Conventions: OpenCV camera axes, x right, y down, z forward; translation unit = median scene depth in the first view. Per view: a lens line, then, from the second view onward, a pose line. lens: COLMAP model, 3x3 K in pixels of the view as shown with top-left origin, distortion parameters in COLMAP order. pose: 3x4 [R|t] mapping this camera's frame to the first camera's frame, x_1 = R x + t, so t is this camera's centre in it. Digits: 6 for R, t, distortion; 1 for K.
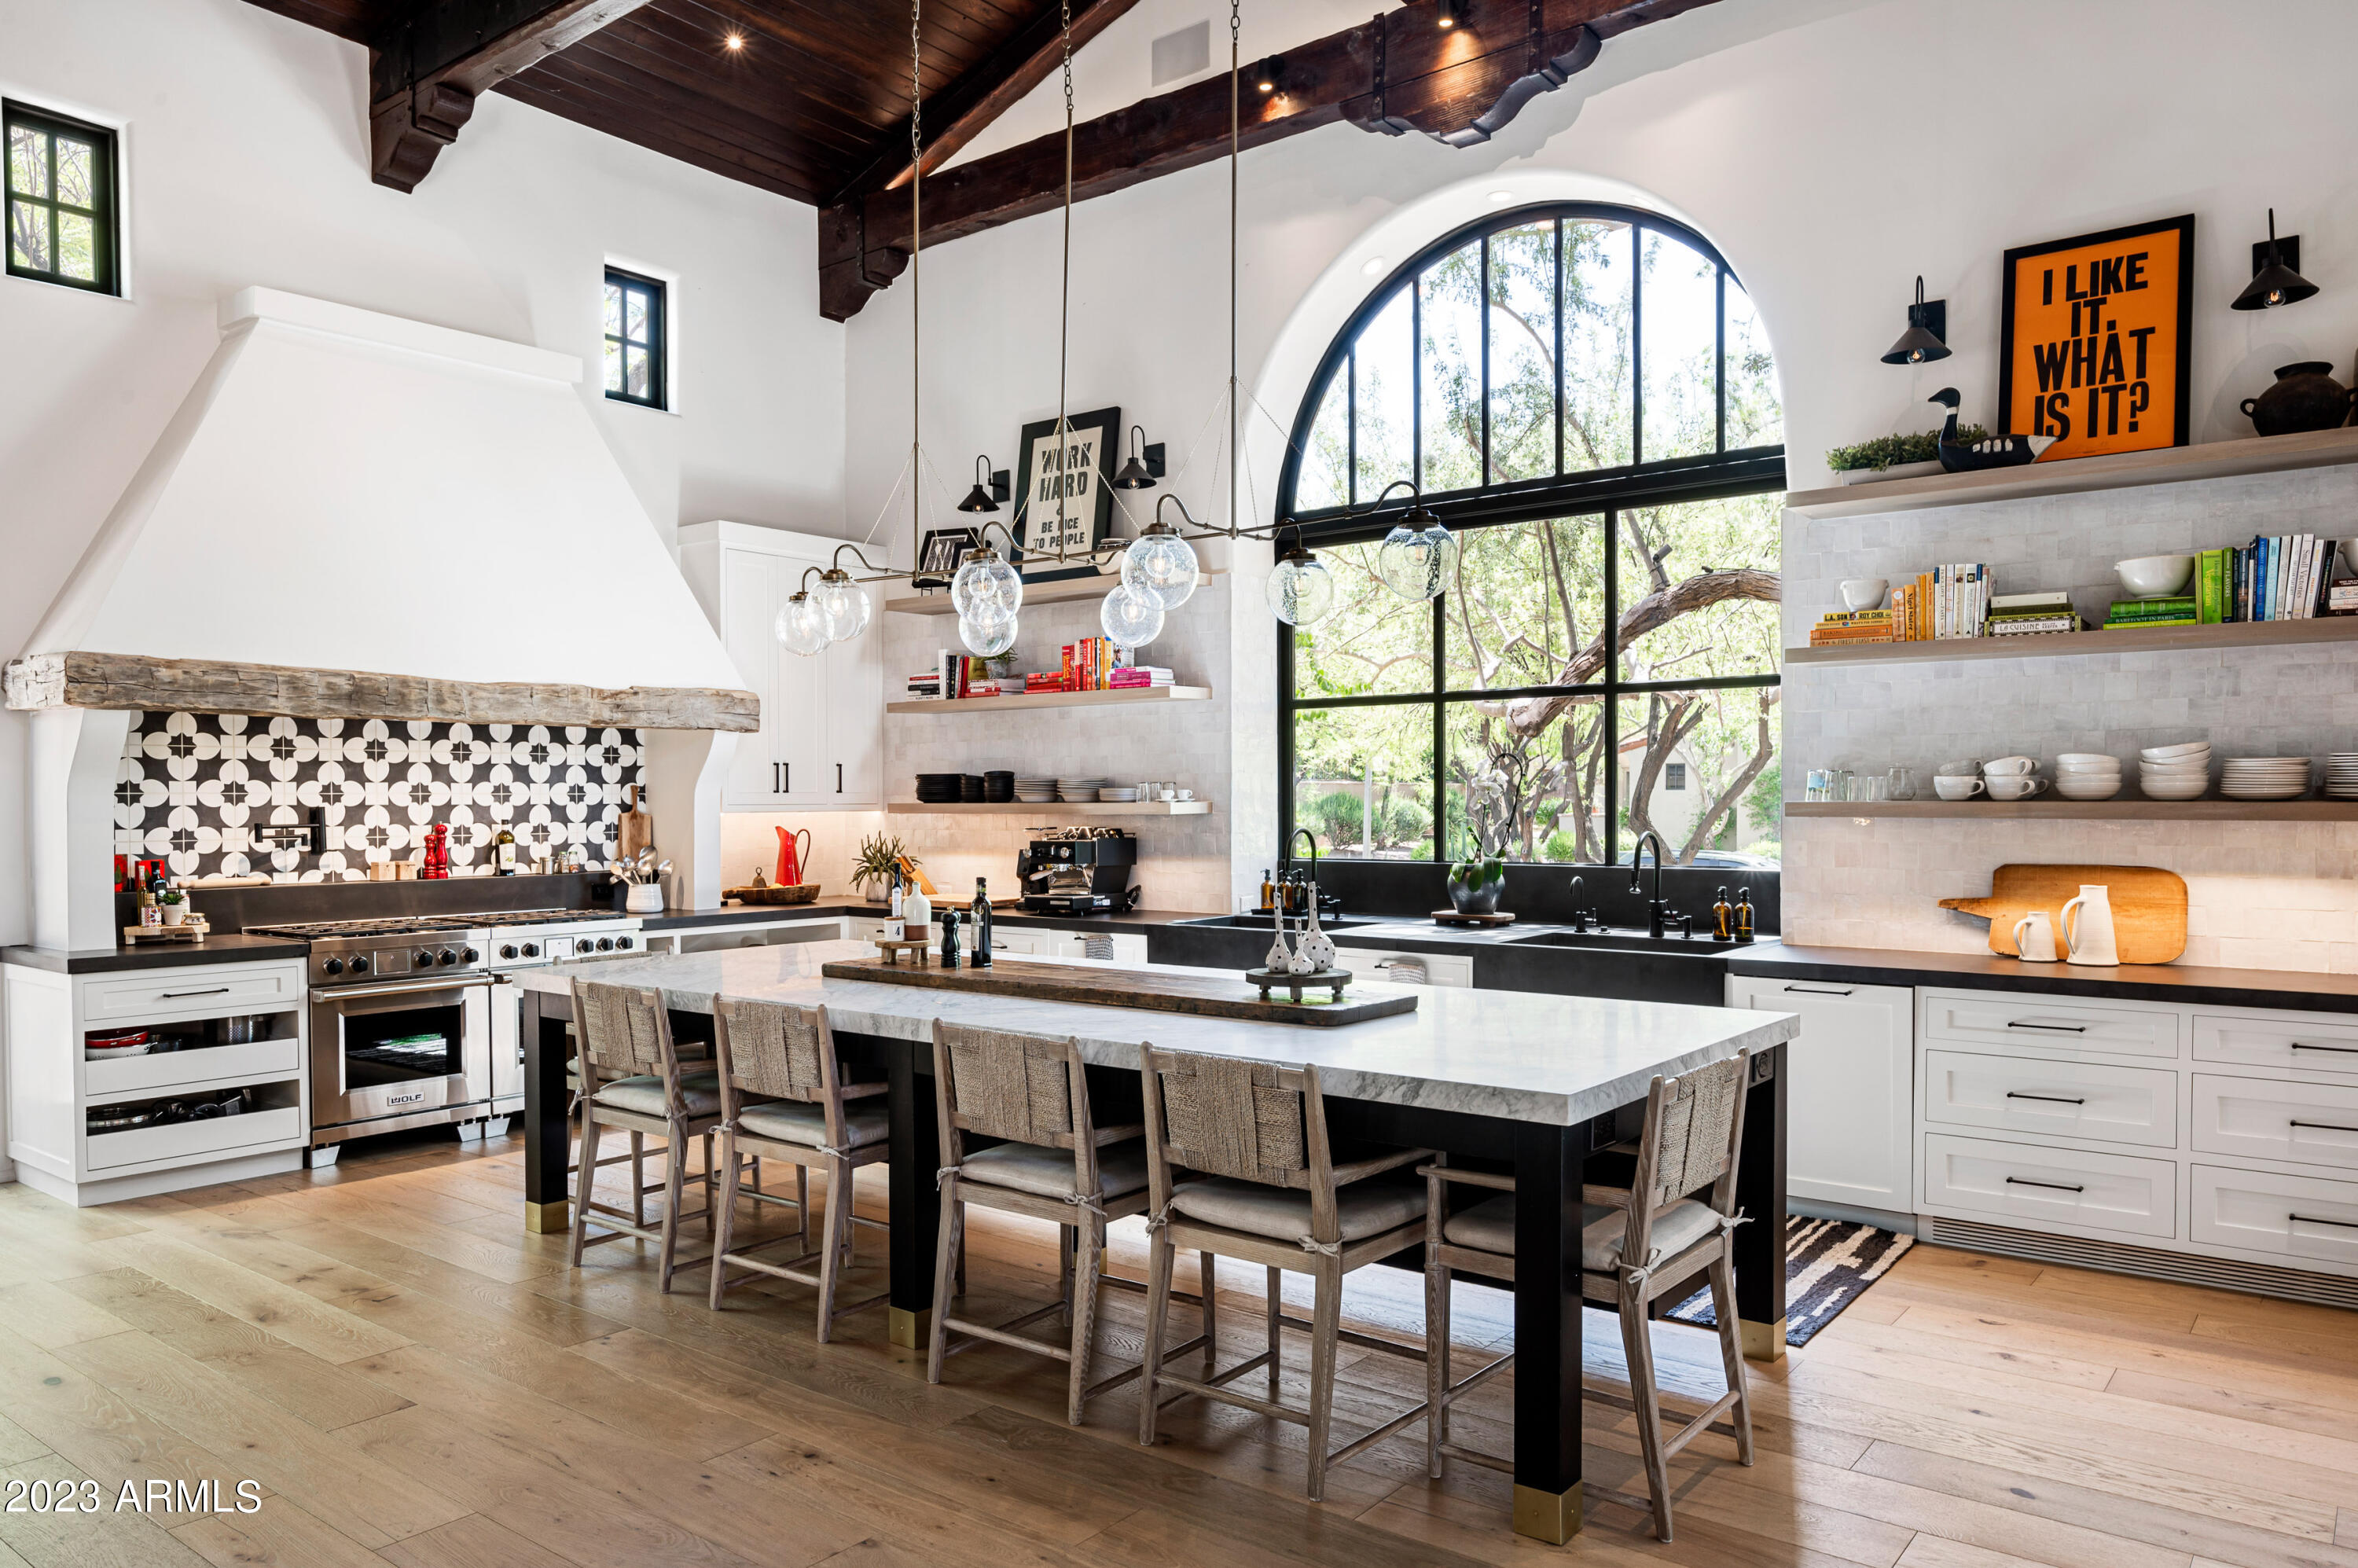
lens RADIAL K [[1588.8, 0, 1192.0], [0, 1588.8, 837.1], [0, 0, 1]] dist [0.002635, -0.005843]
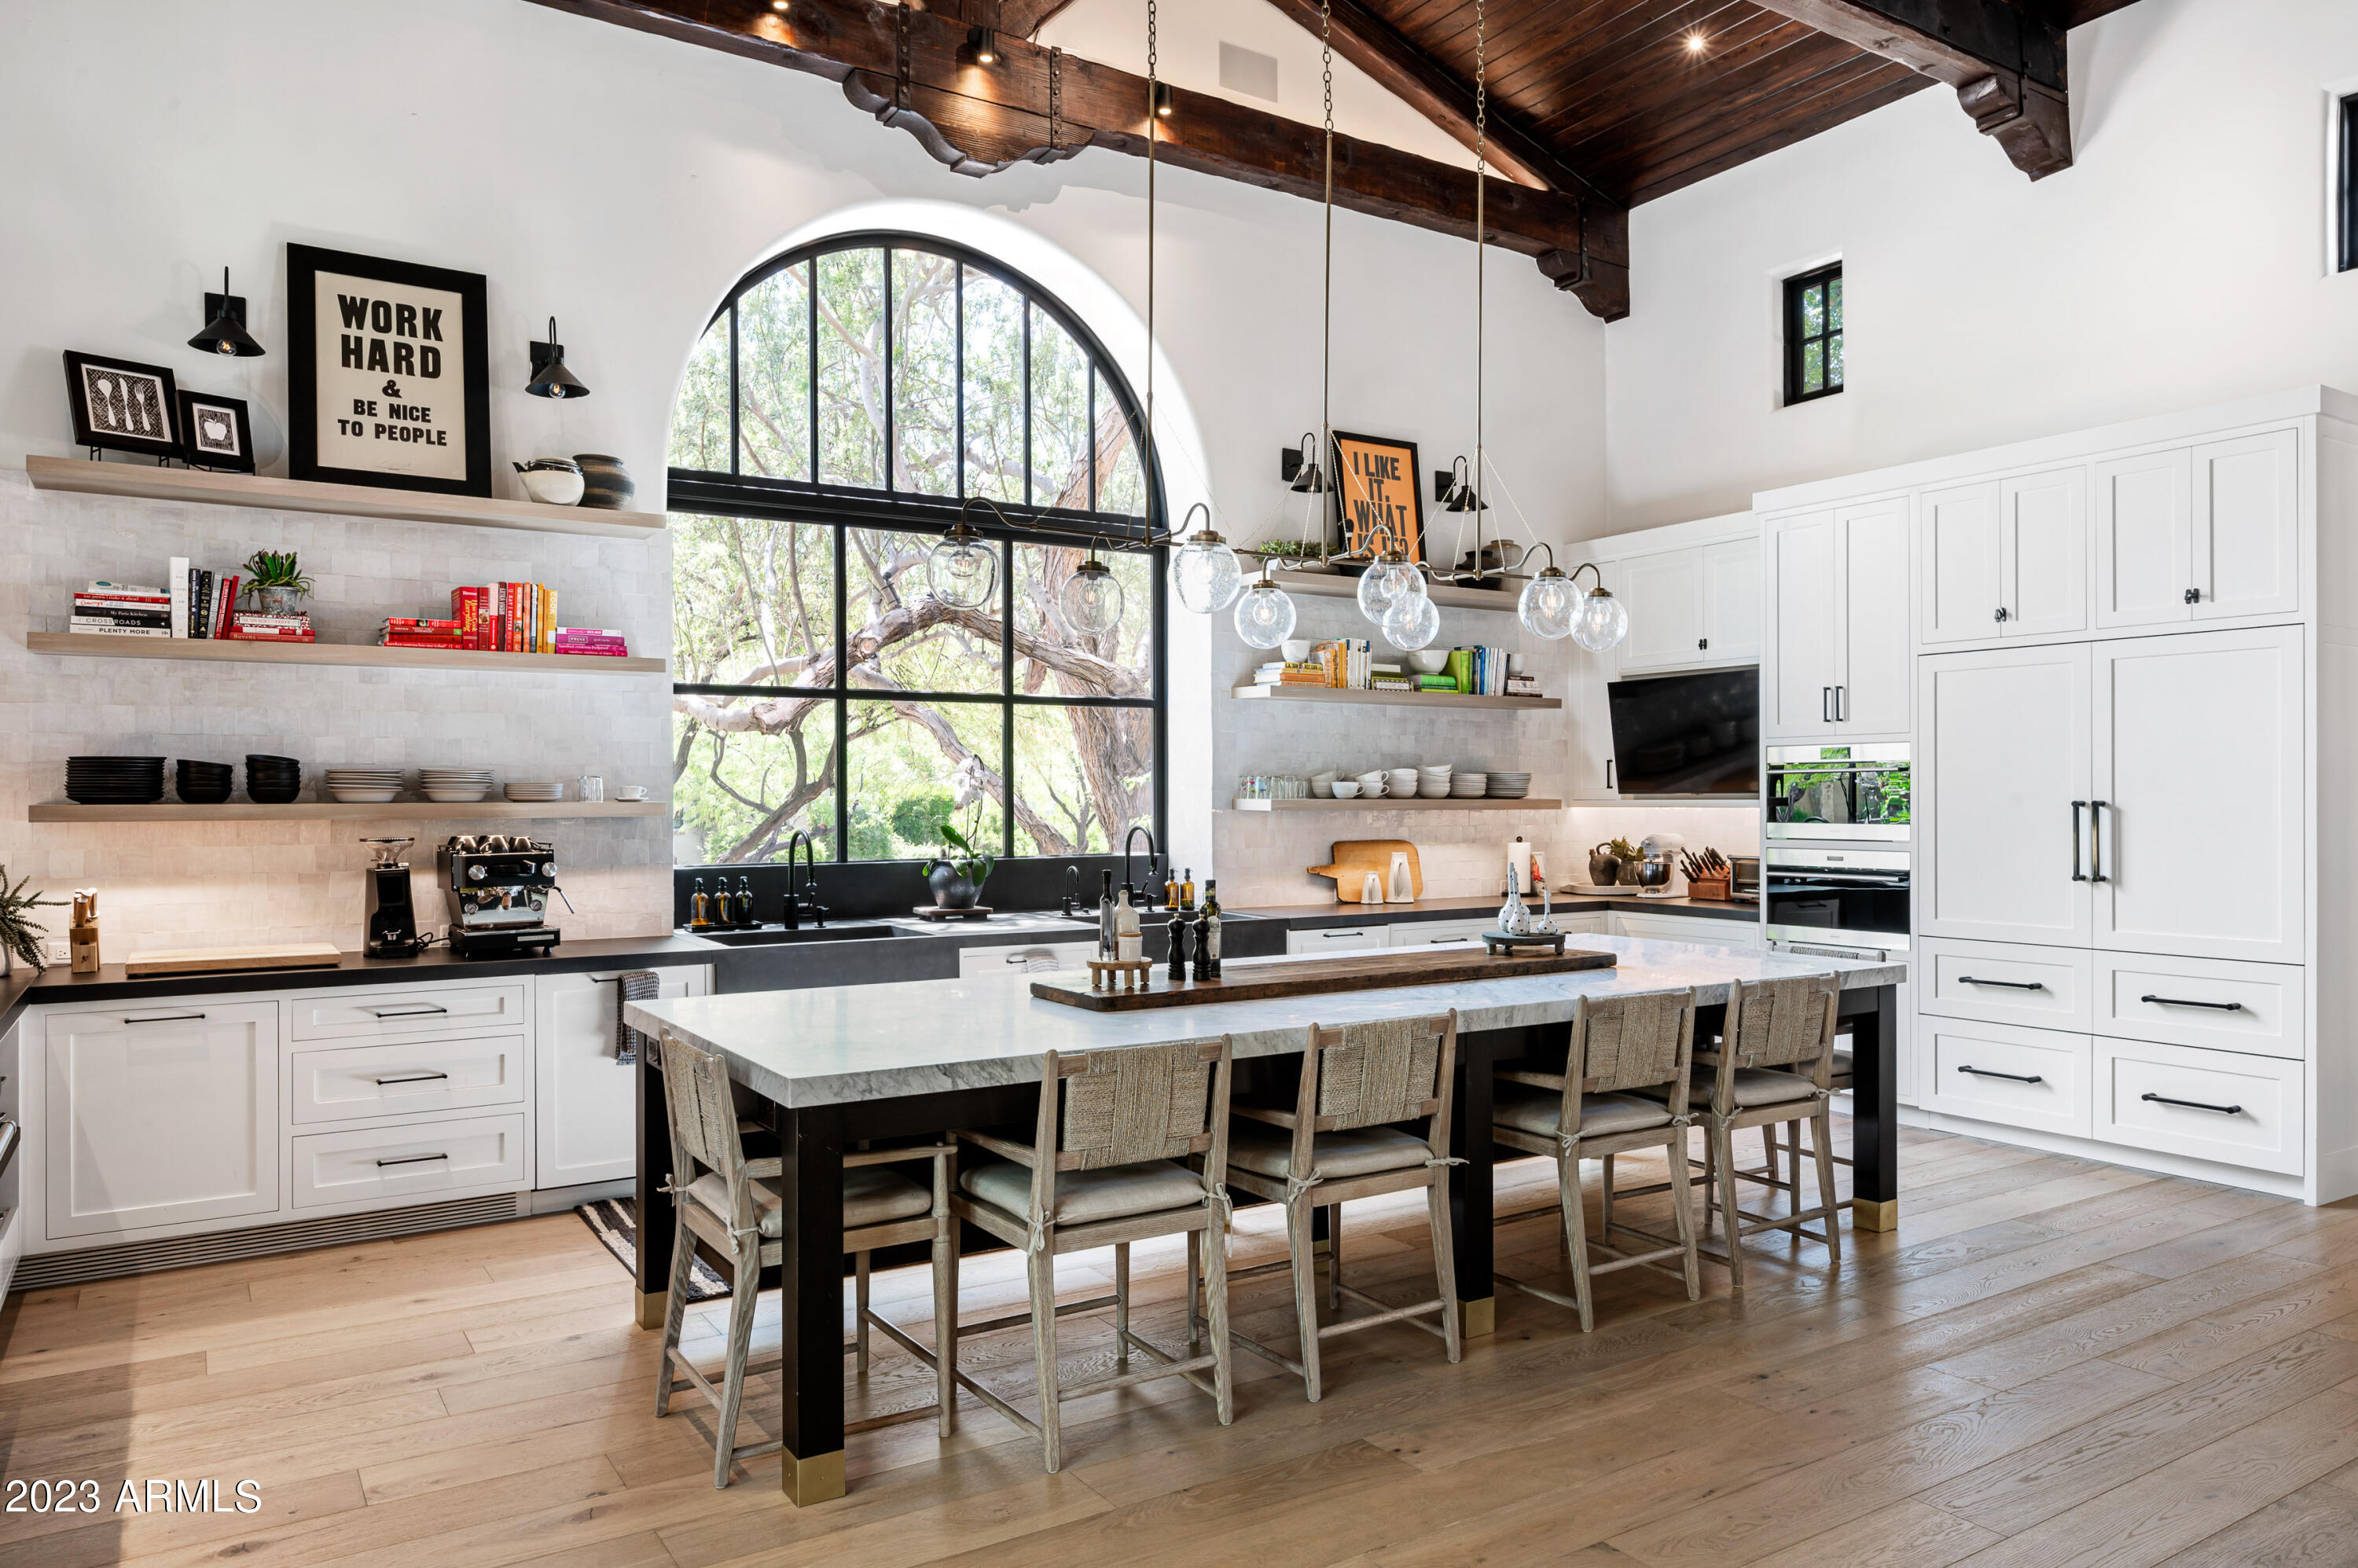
lens RADIAL K [[1560.7, 0, 1184.1], [0, 1560.7, 800.8], [0, 0, 1]] dist [0.003301, -0.003777]
pose [[0.335573, -0.000717, 0.942014, -0.719304], [0.023706, 0.999689, -0.007684, -0.010331], [-0.941716, 0.024910, 0.335486, 0.508372]]
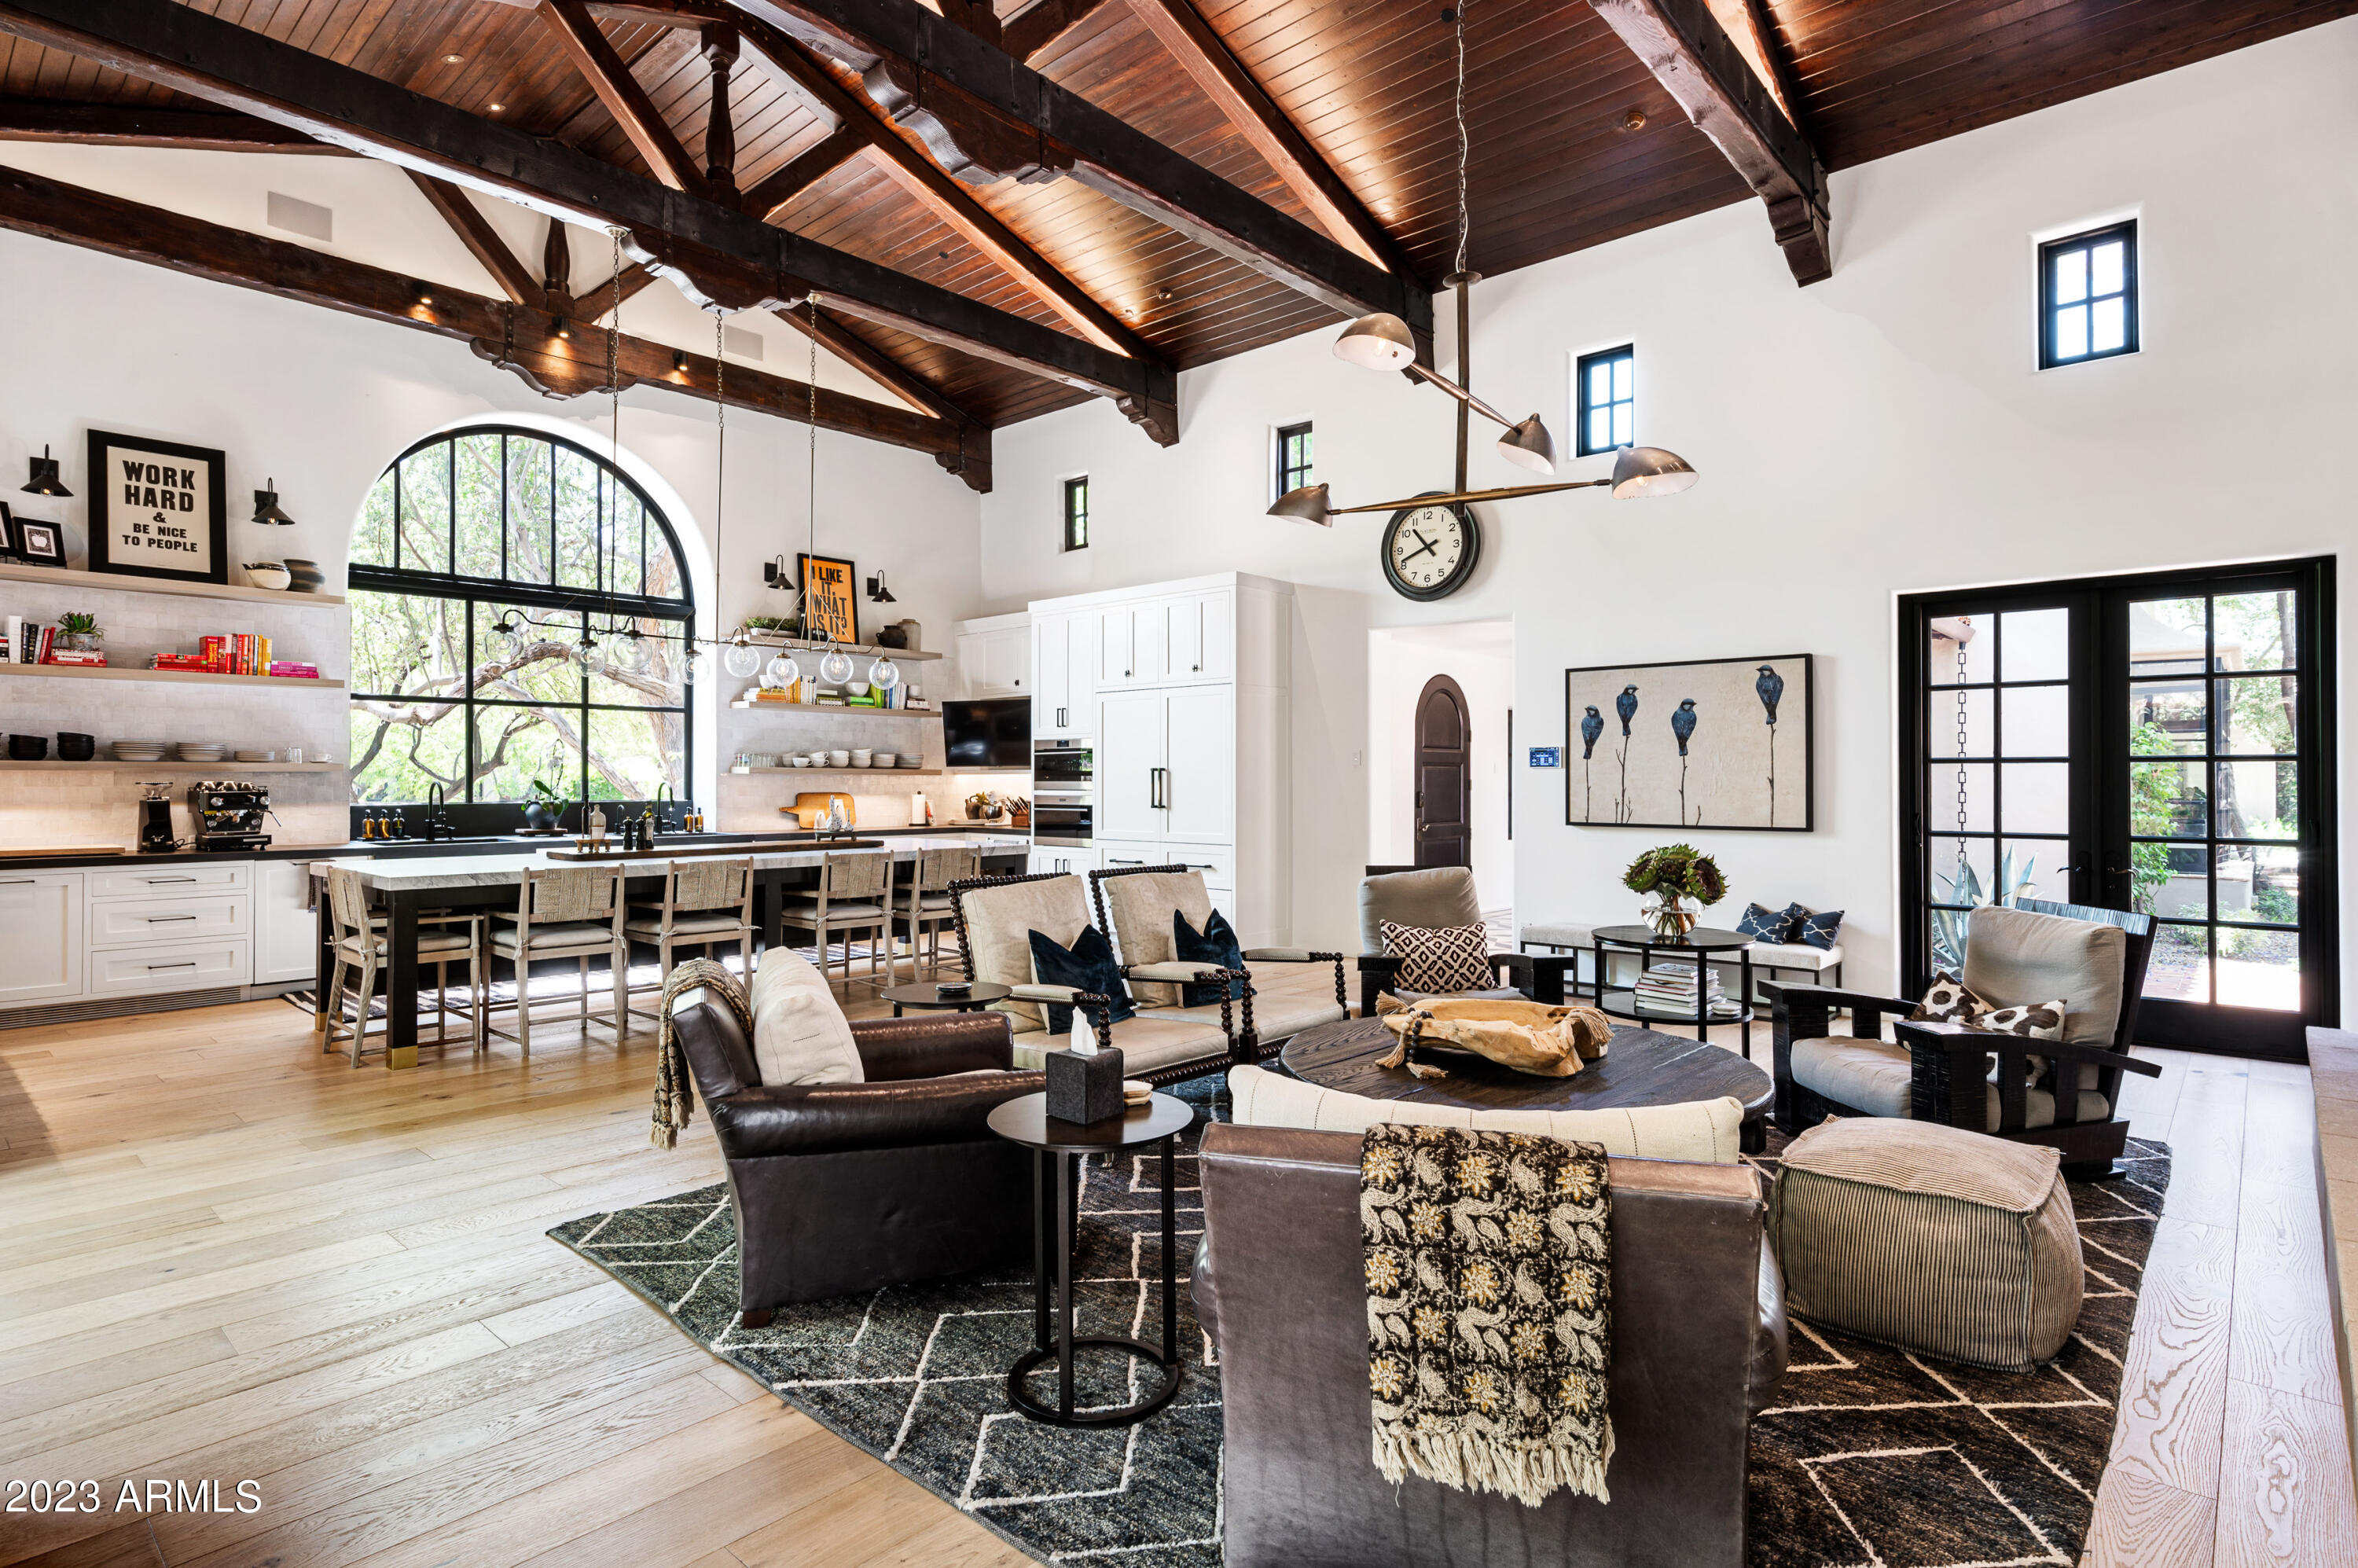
lens RADIAL K [[1207.1, 0, 1178.3], [0, 1207.1, 771.1], [0, 0, 1]] dist [-0.003094, 0.002092]
pose [[0.078251, 0.011413, 0.996868, -1.075287], [0.022834, 0.999652, -0.013237, 0.016896], [-0.996672, 0.023799, 0.077963, 0.194568]]
